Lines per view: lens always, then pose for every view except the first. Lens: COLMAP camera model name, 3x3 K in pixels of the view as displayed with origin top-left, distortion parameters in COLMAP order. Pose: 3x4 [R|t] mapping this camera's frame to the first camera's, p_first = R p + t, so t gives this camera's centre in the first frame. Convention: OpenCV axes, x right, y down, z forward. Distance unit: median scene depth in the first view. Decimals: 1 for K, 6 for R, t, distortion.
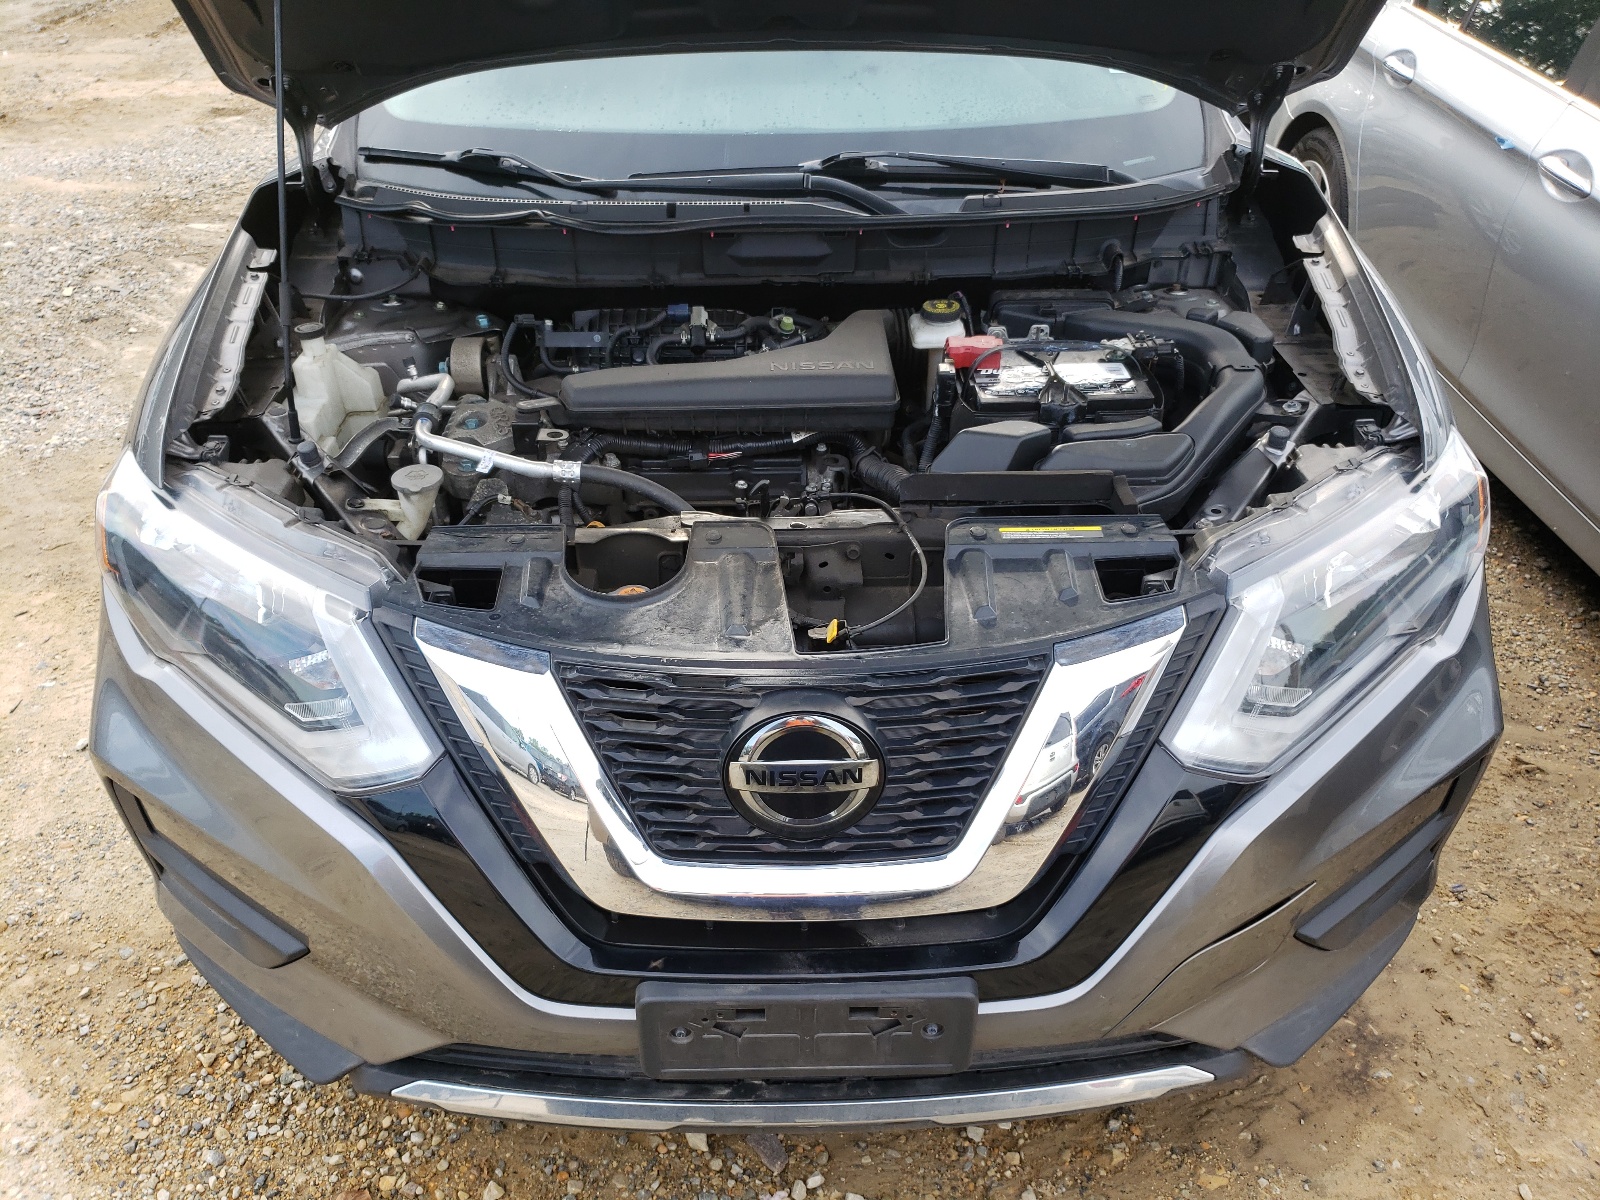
lens RADIAL K [[1213.0, 0, 800.0], [0, 1213.0, 600.0], [0, 0, 1]] dist [-0.001277, 0.000345]
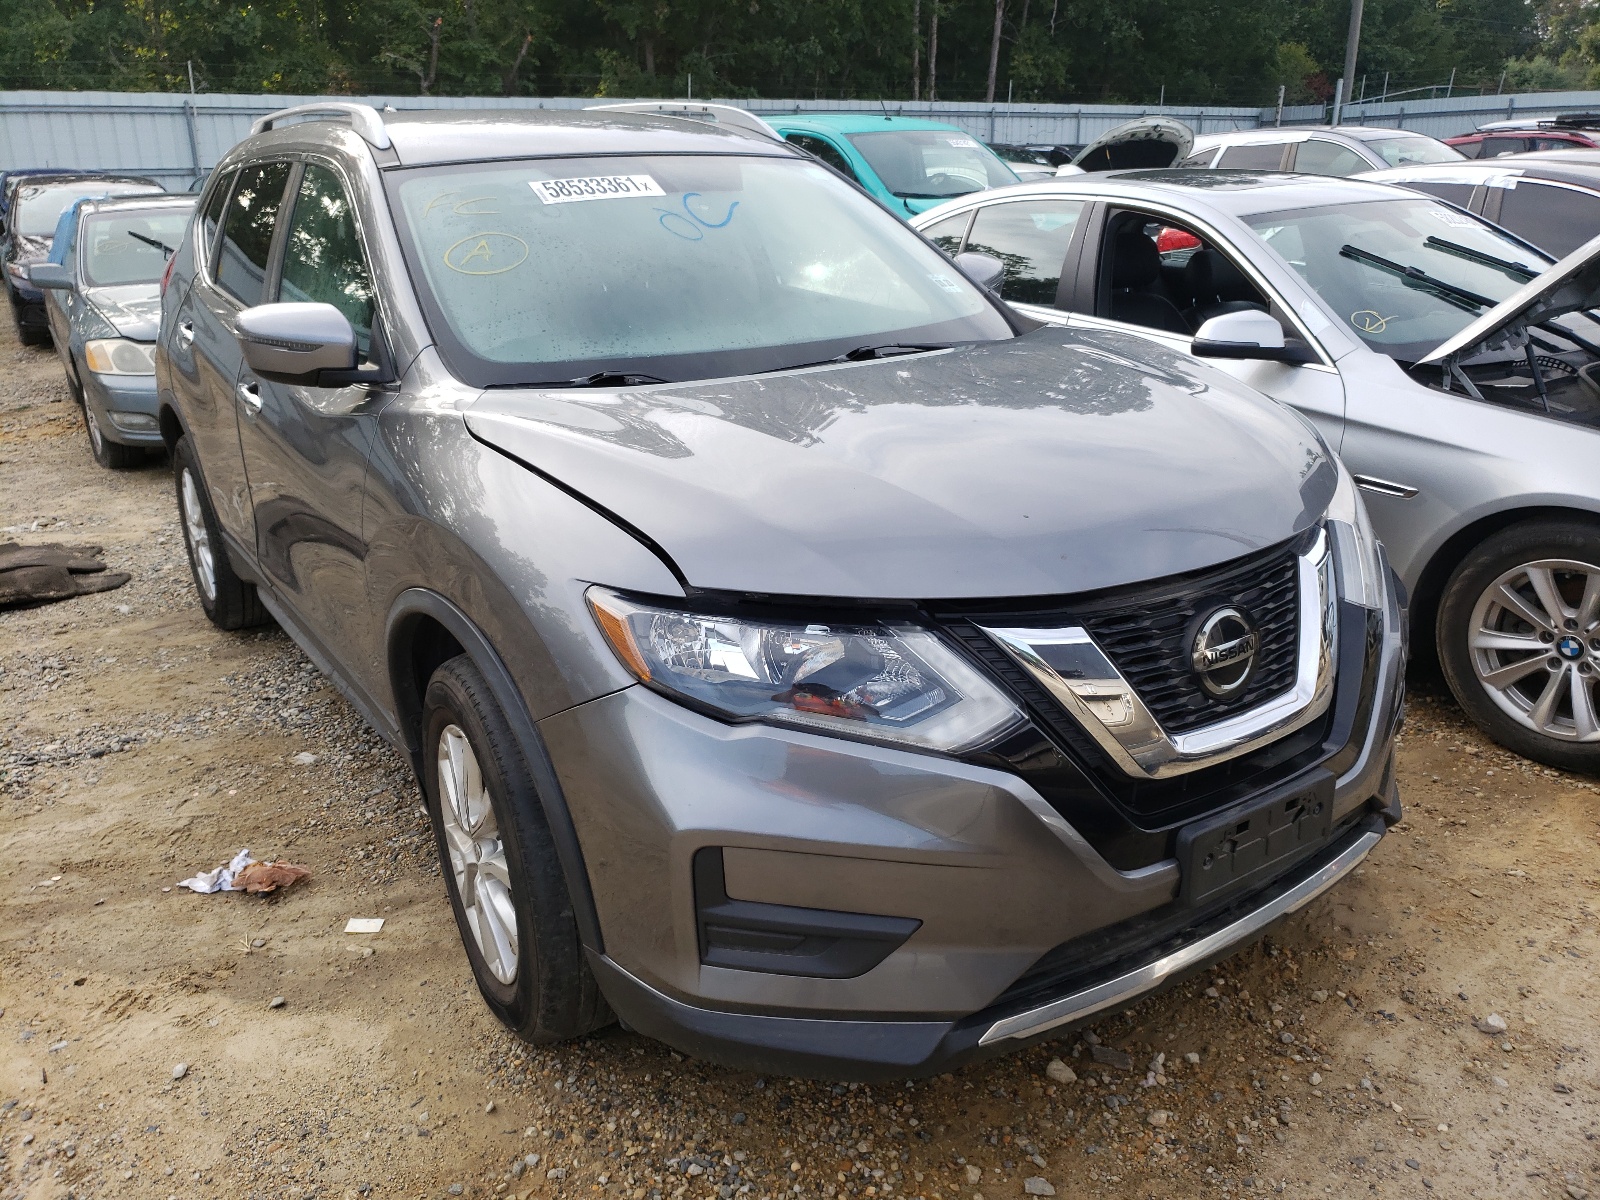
lens RADIAL K [[1213.0, 0, 800.0], [0, 1213.0, 600.0], [0, 0, 1]] dist [-0.001277, 0.000345]
pose [[0.840043, -0.187924, 0.508932, -1.063468], [0.307660, 0.937676, -0.161586, 0.143954], [-0.446847, 0.292317, 0.845505, -0.060204]]
